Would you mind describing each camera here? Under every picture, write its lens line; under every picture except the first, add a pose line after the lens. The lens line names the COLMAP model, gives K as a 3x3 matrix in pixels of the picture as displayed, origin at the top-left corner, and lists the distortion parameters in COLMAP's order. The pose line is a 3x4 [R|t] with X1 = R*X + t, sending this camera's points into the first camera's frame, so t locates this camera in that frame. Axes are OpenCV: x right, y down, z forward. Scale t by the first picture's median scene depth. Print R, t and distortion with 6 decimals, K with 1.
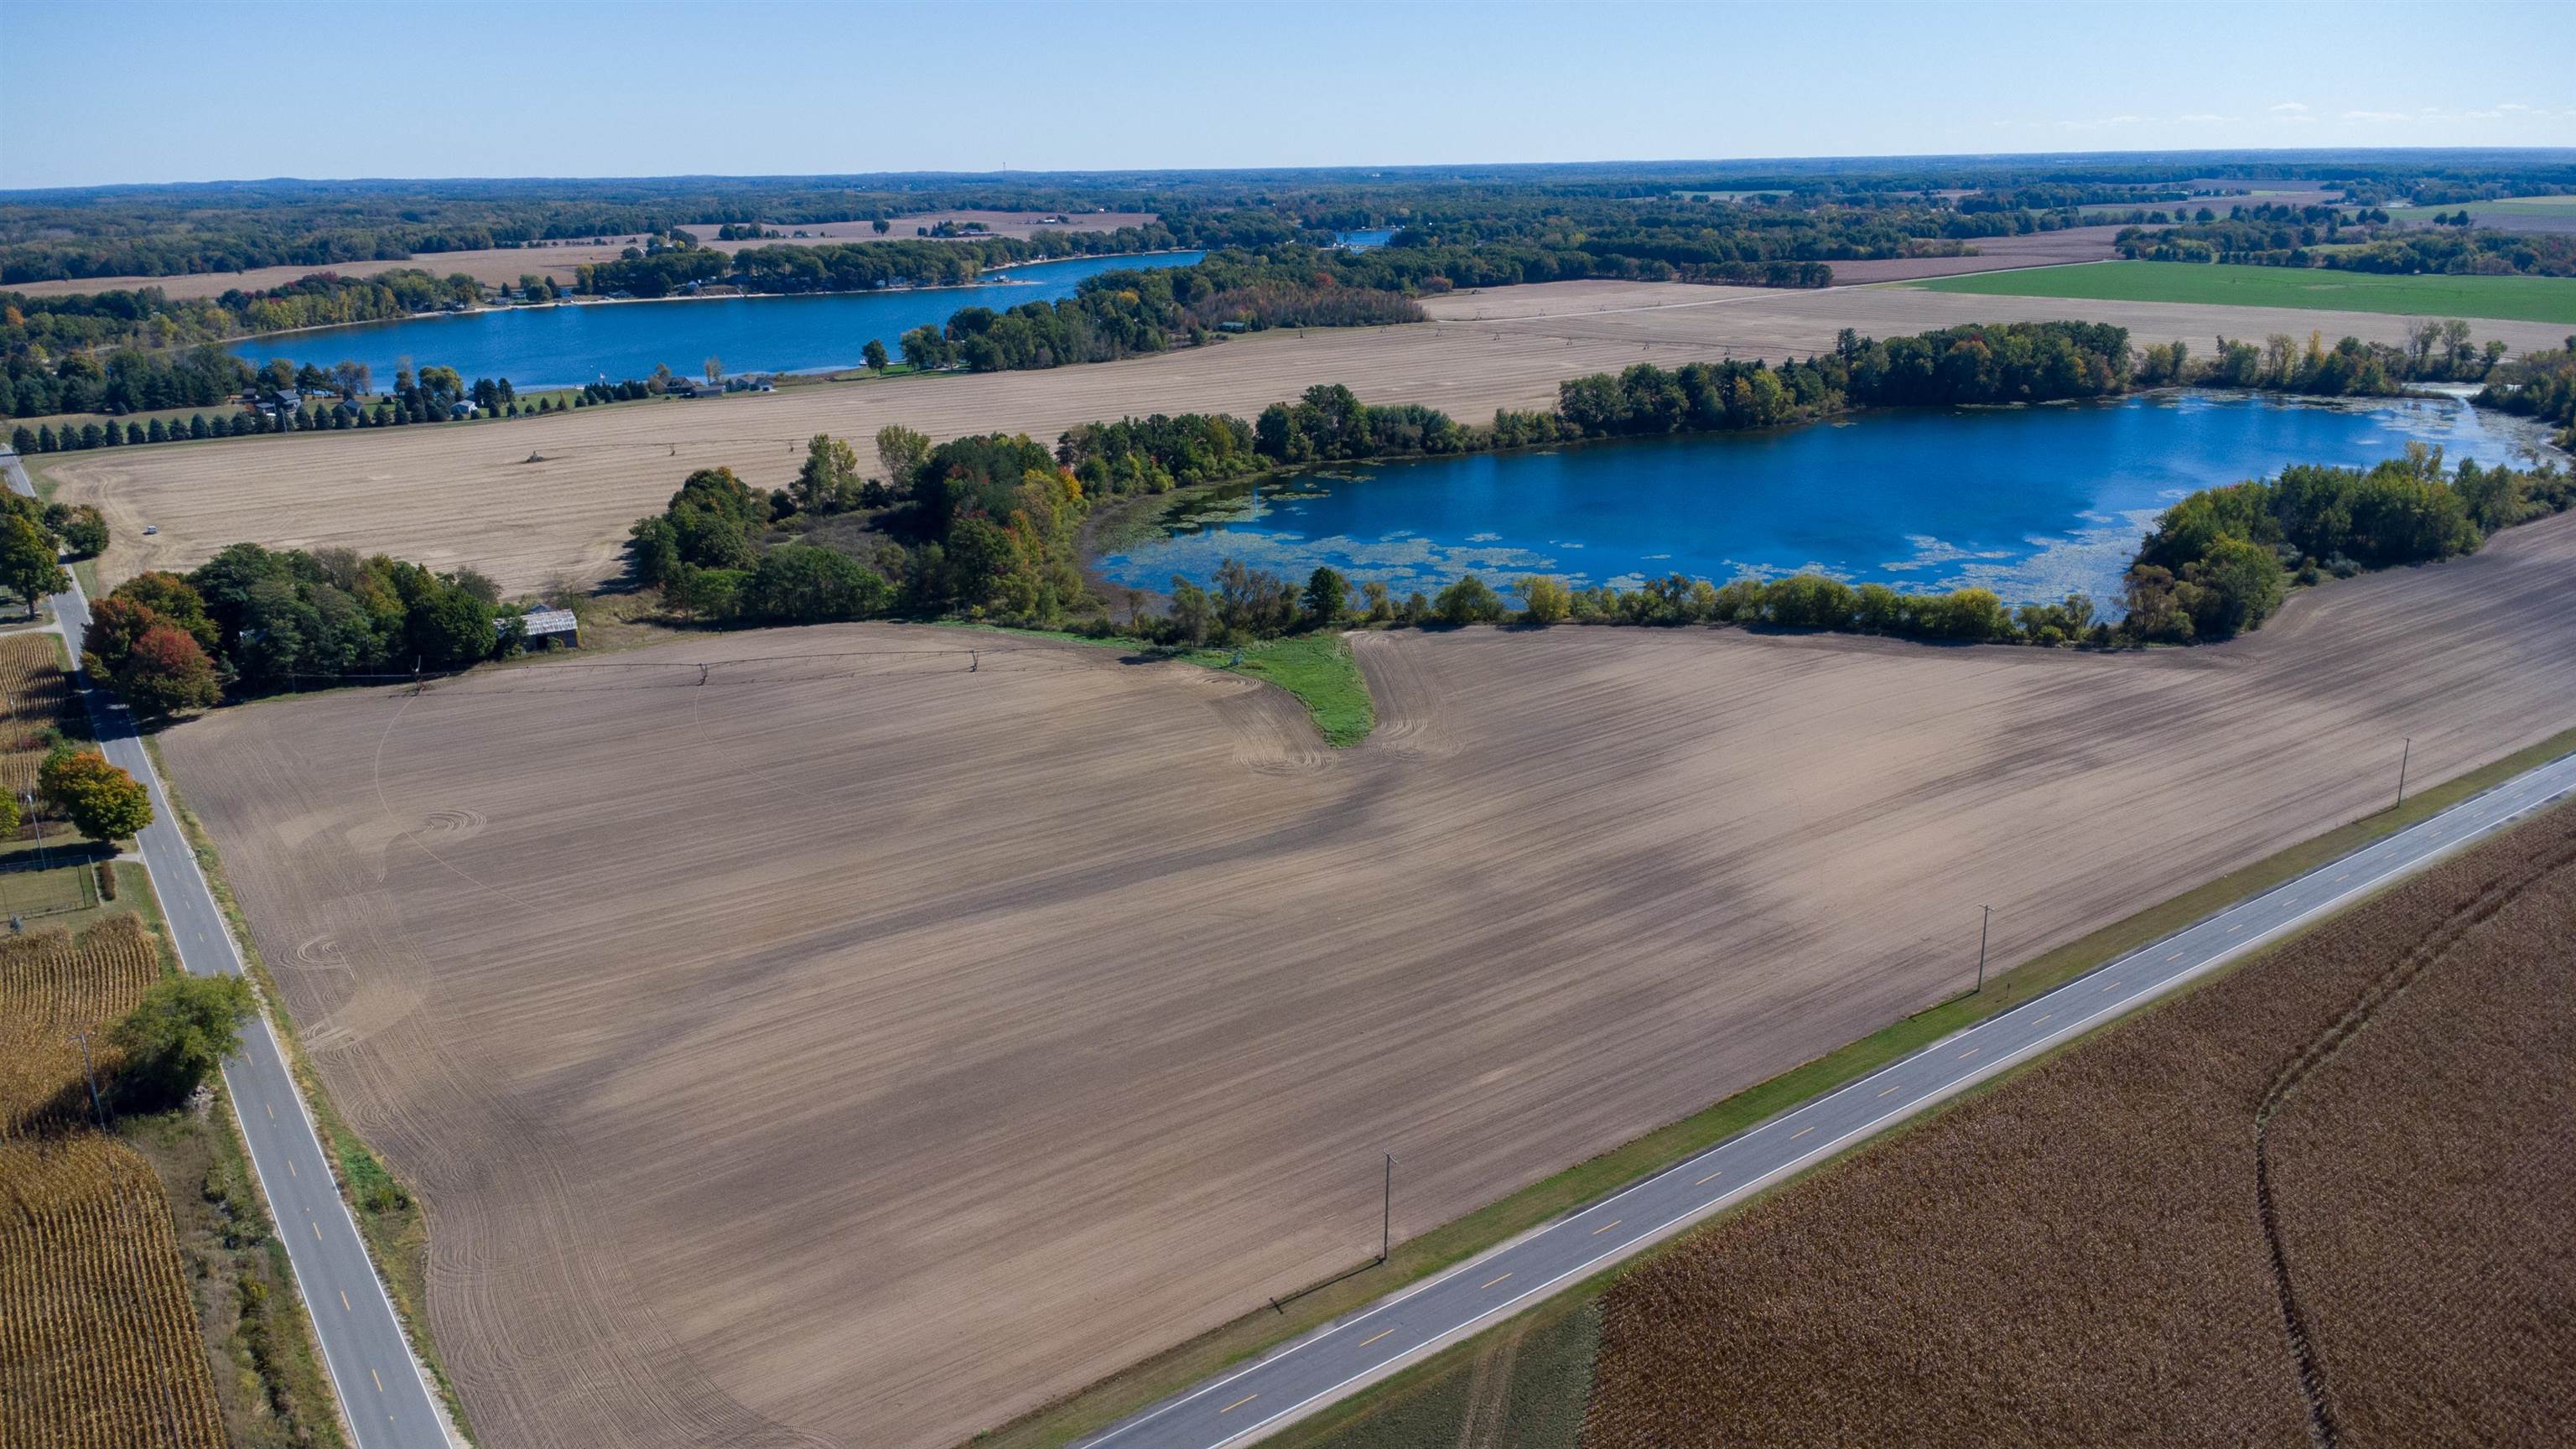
lens RADIAL K [[1860.7, 0, 1285.1], [0, 1860.7, 701.1], [0, 0, 1]] dist [0.038386, -0.049886]
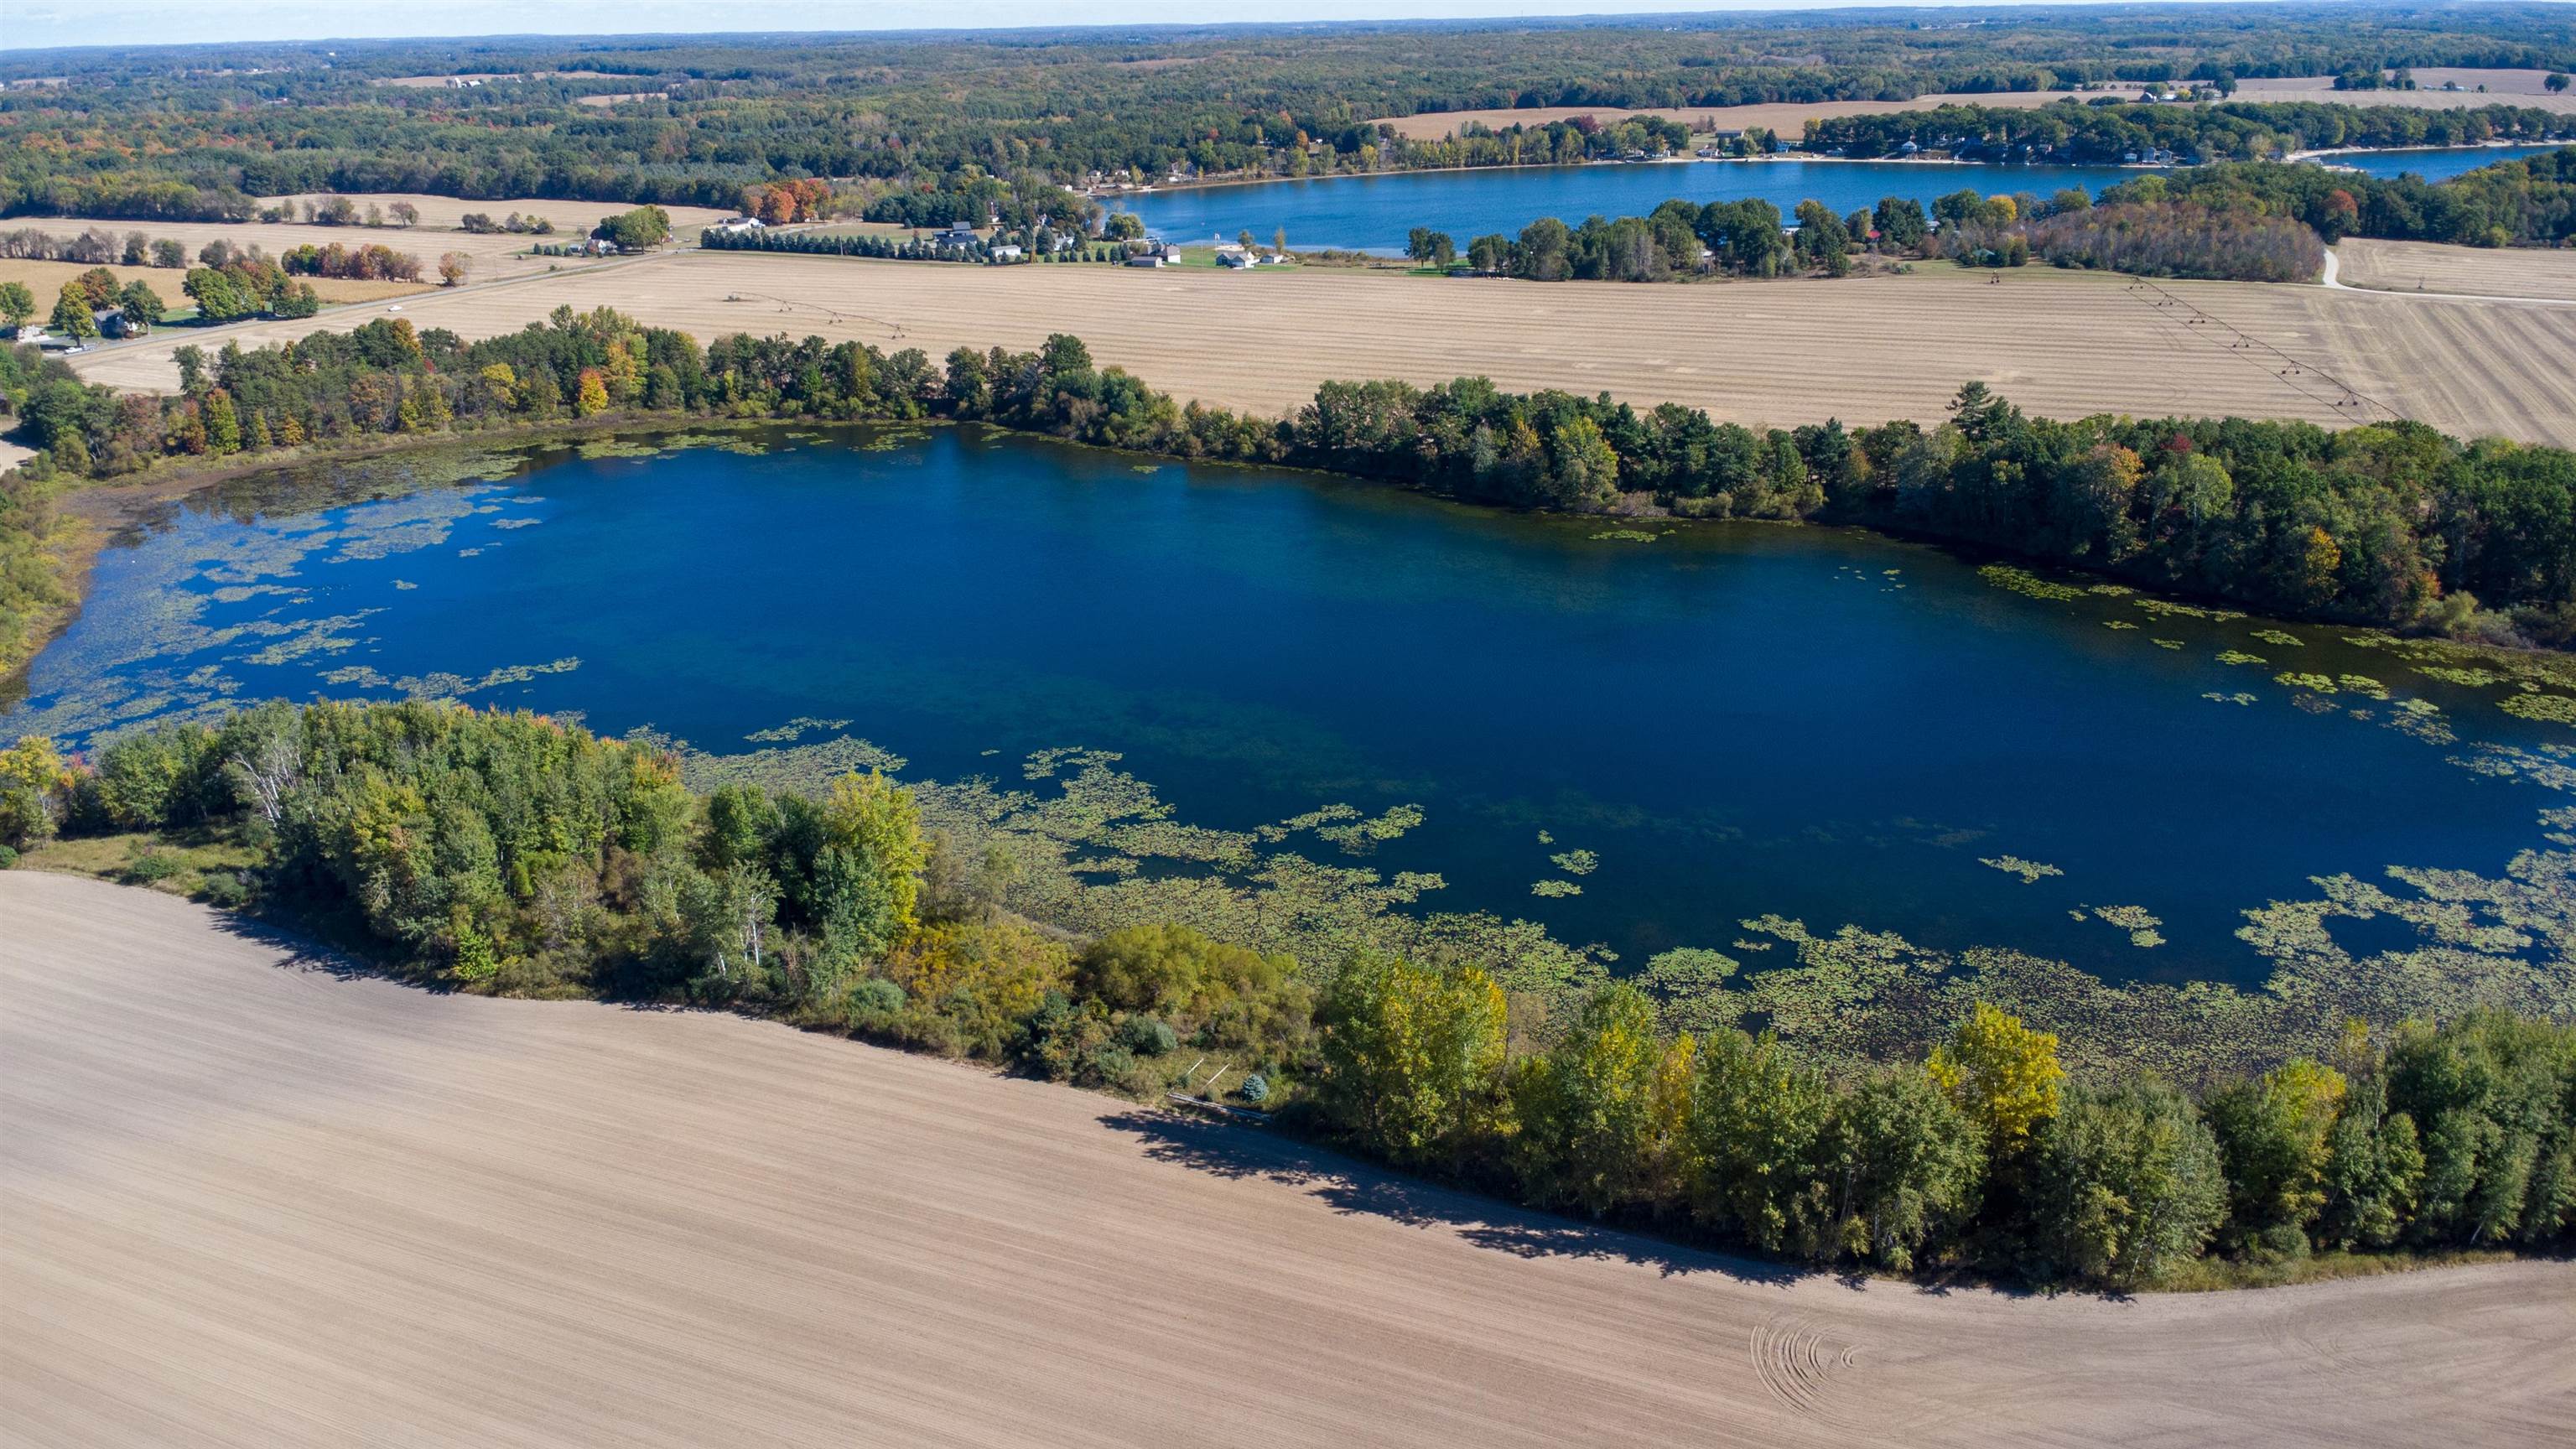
lens RADIAL K [[1860.7, 0, 1284.2], [0, 1860.7, 713.6], [0, 0, 1]] dist [0.038386, -0.049886]
pose [[0.511434, 0.307889, -0.802272, 0.734383], [-0.230145, 0.948580, 0.217324, -0.199476], [0.827930, 0.073492, 0.555995, 0.597303]]
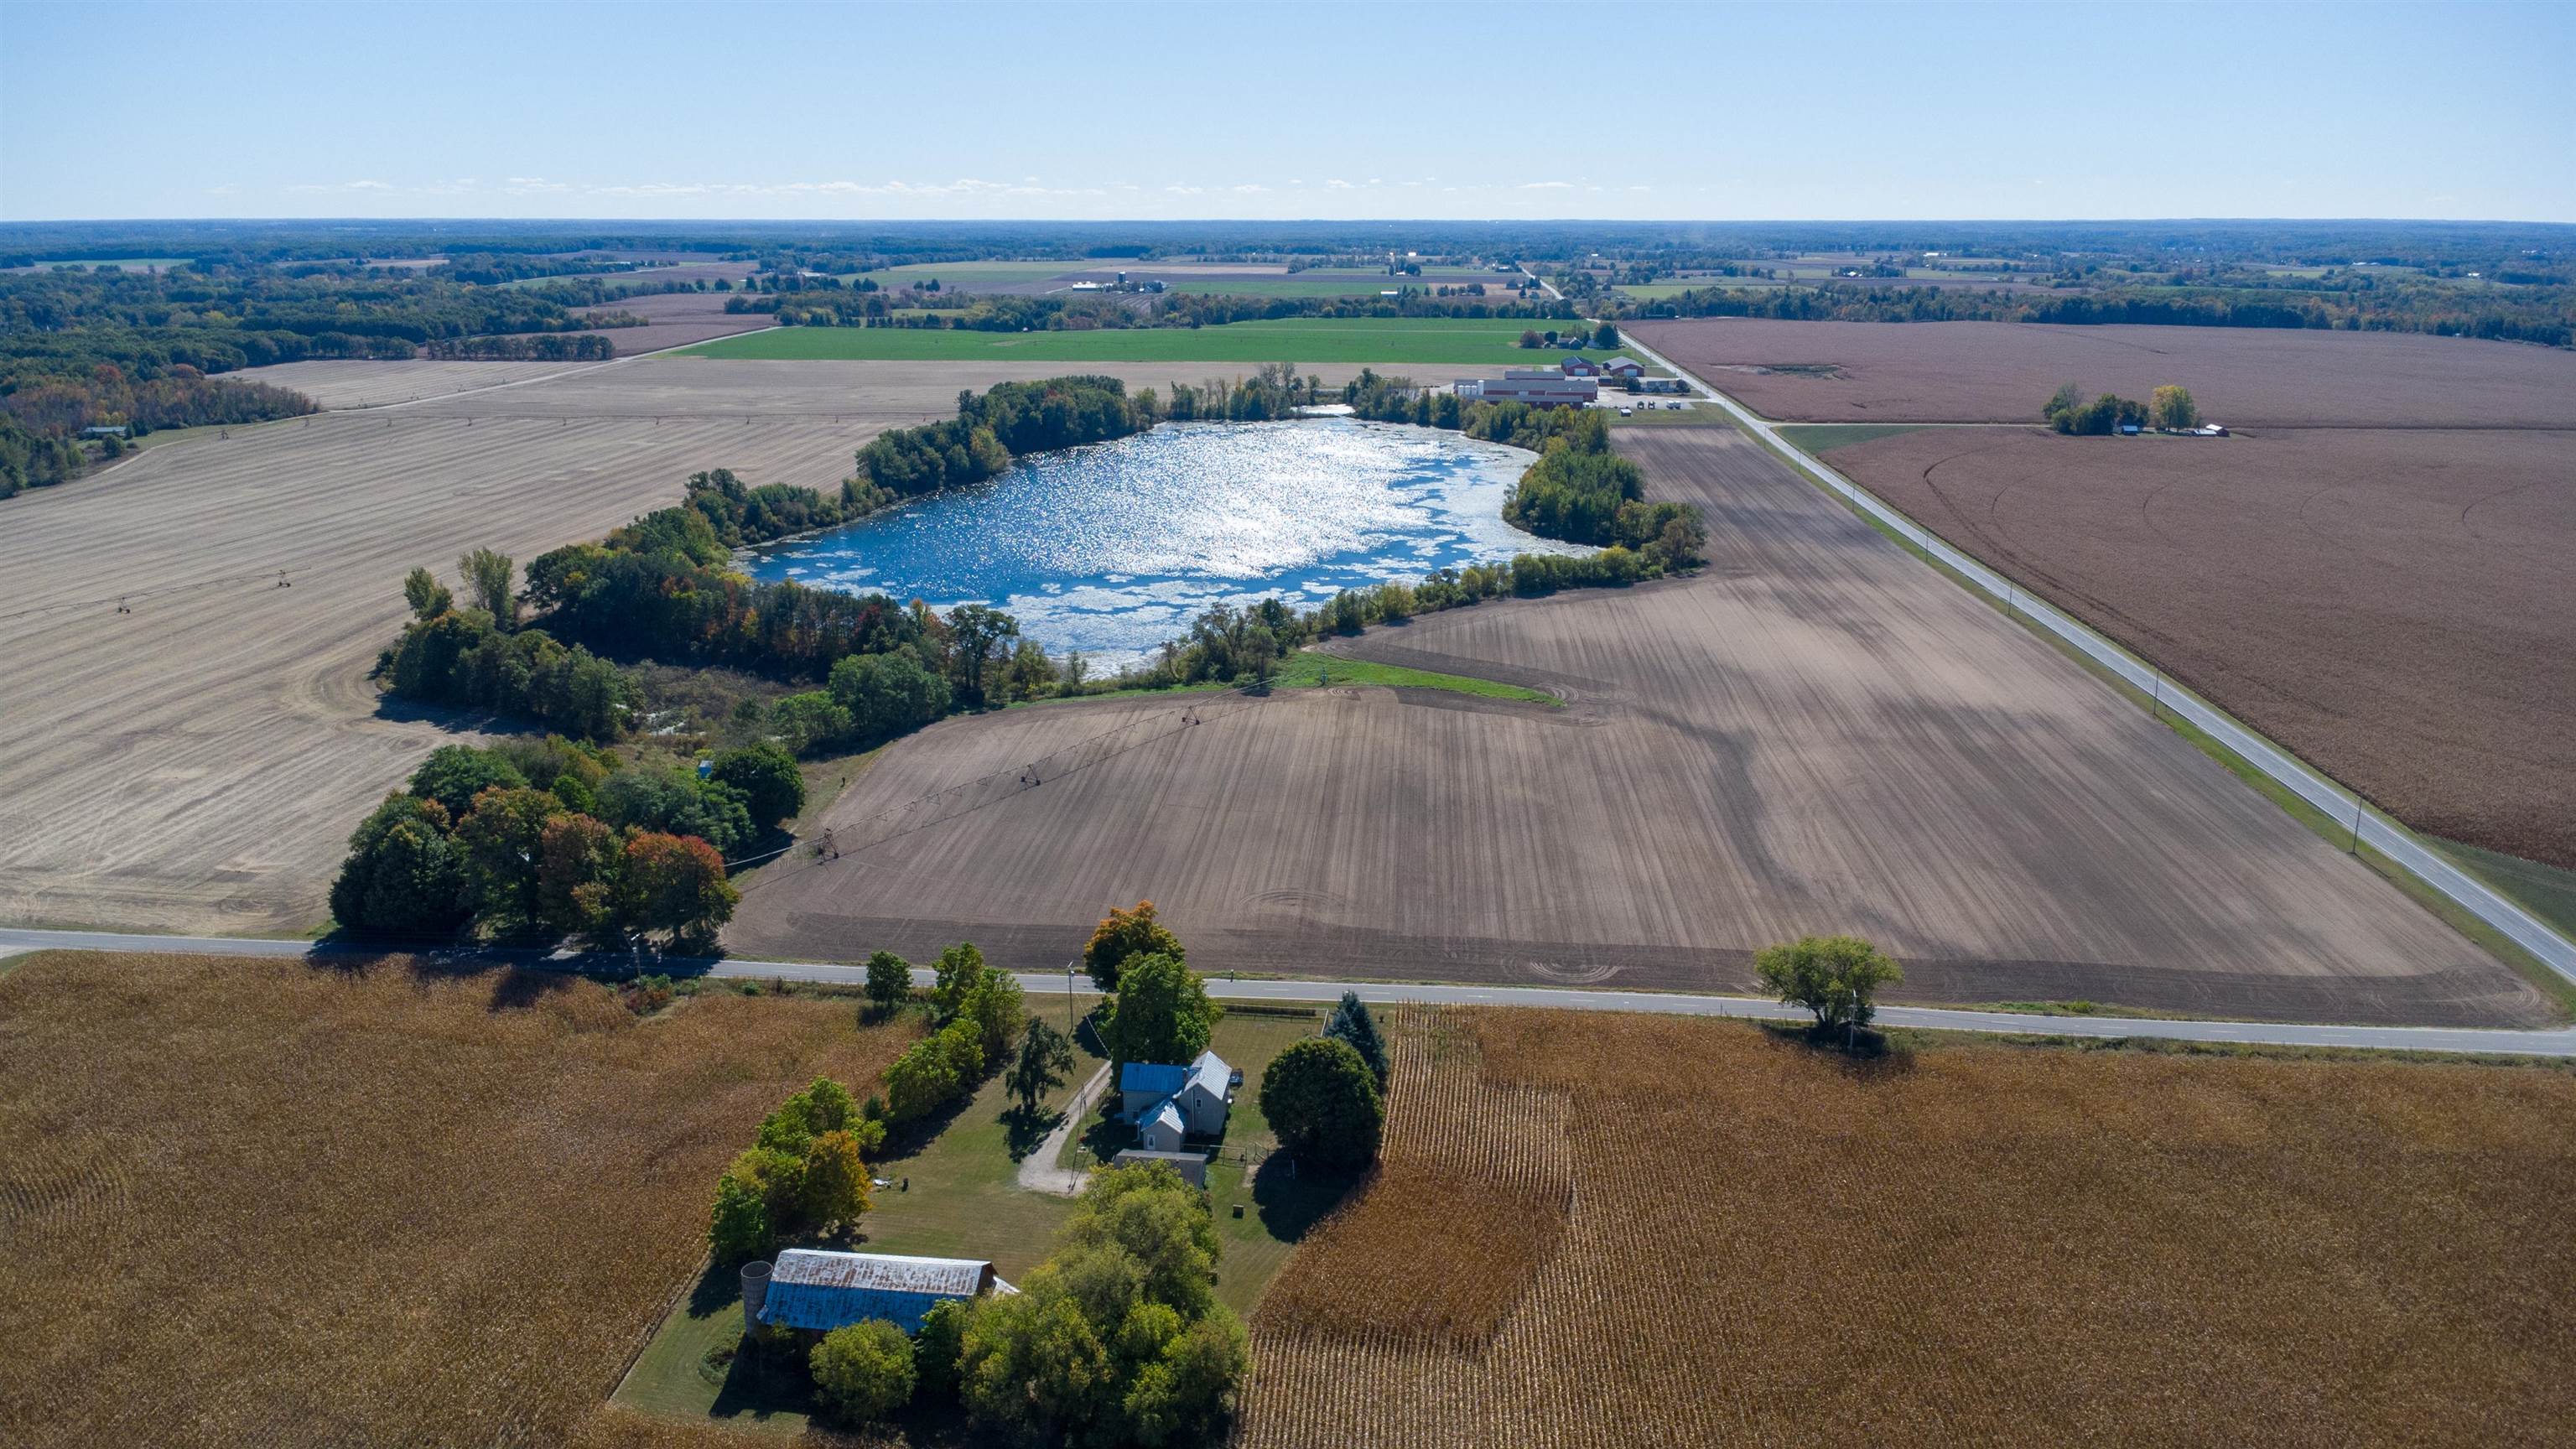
lens RADIAL K [[1860.7, 0, 1283.0], [0, 1860.7, 706.2], [0, 0, 1]] dist [0.038386, -0.049886]
pose [[0.652866, -0.178471, 0.736148, -0.494546], [0.201114, 0.977808, 0.058698, -0.042378], [-0.730287, 0.109728, 0.674271, 0.122511]]
